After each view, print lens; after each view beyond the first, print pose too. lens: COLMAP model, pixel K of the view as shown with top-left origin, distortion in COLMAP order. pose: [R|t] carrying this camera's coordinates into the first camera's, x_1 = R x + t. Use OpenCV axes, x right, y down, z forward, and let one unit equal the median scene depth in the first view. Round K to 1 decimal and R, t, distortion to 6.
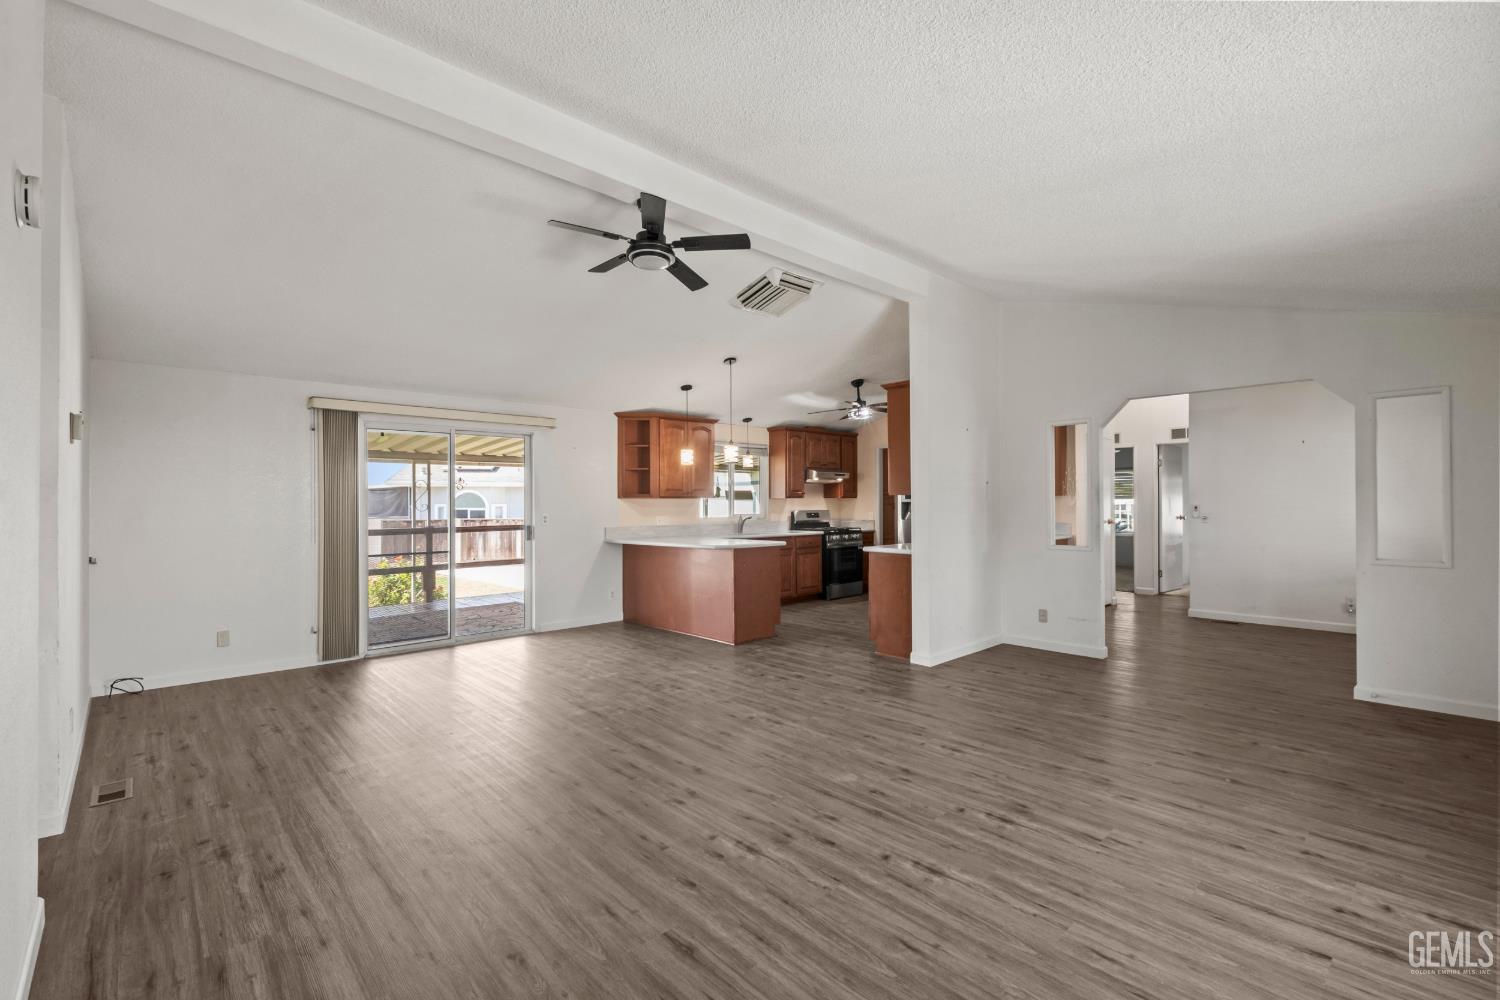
lens RADIAL K [[660.3, 0, 744.4], [0, 660.3, 493.6], [0, 0, 1]] dist [0.004644, -0.003439]
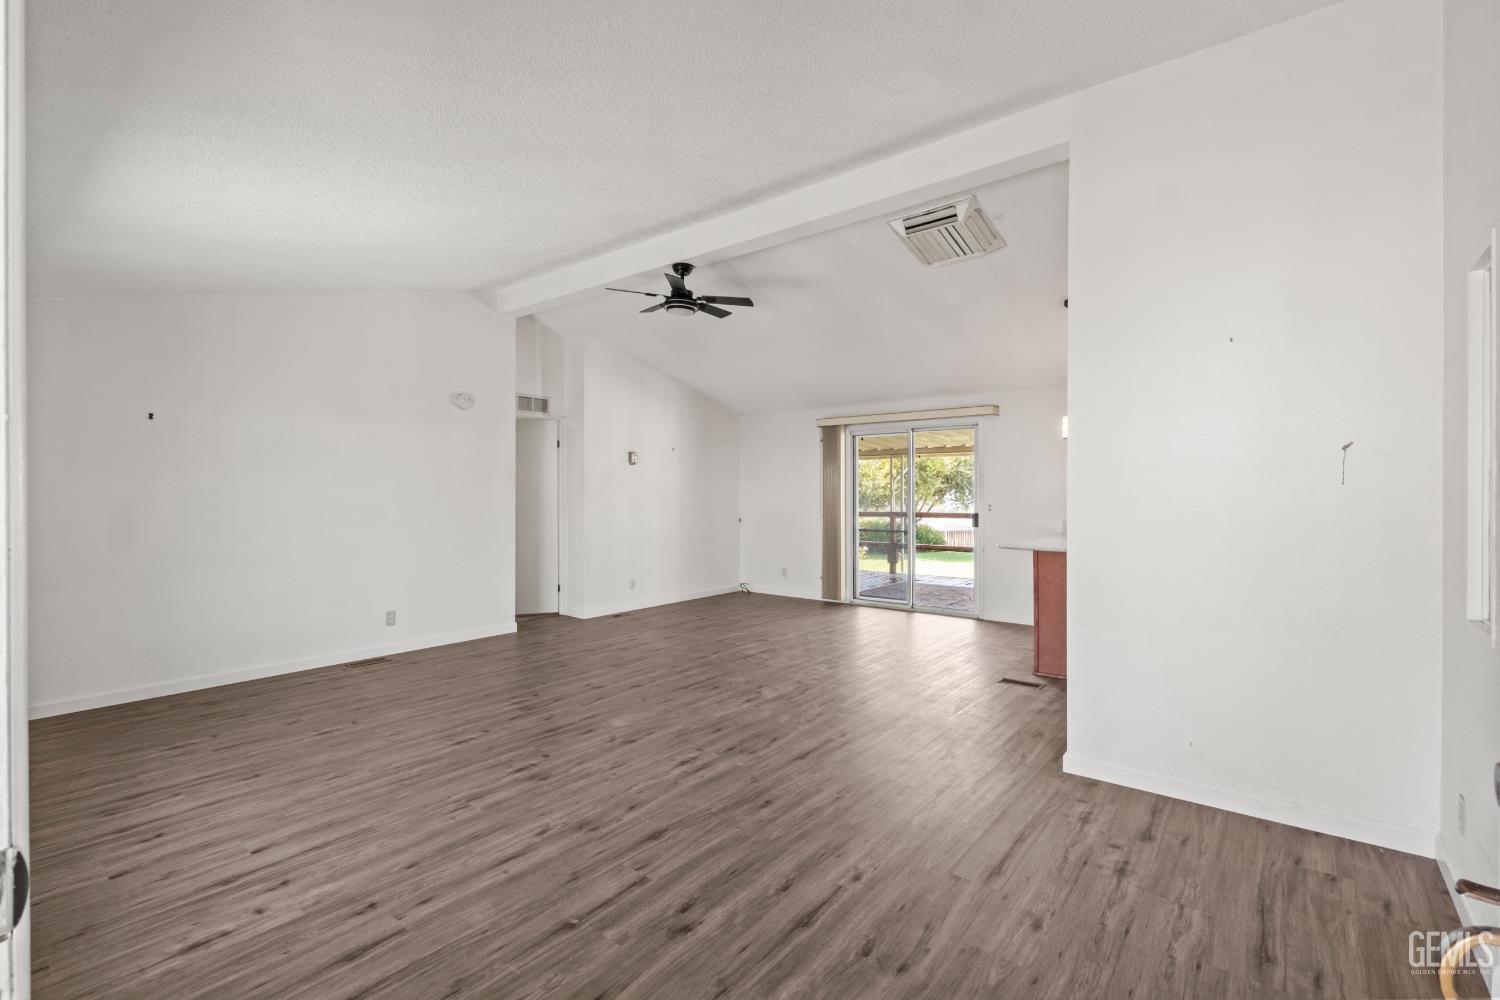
lens RADIAL K [[660.3, 0, 750.7], [0, 660.3, 510.7], [0, 0, 1]] dist [0.004644, -0.003439]
pose [[0.157812, 0.032743, -0.986926, 0.945946], [0.012414, 0.999305, 0.035138, 0.004249], [0.987391, -0.017797, 0.157296, 0.731923]]
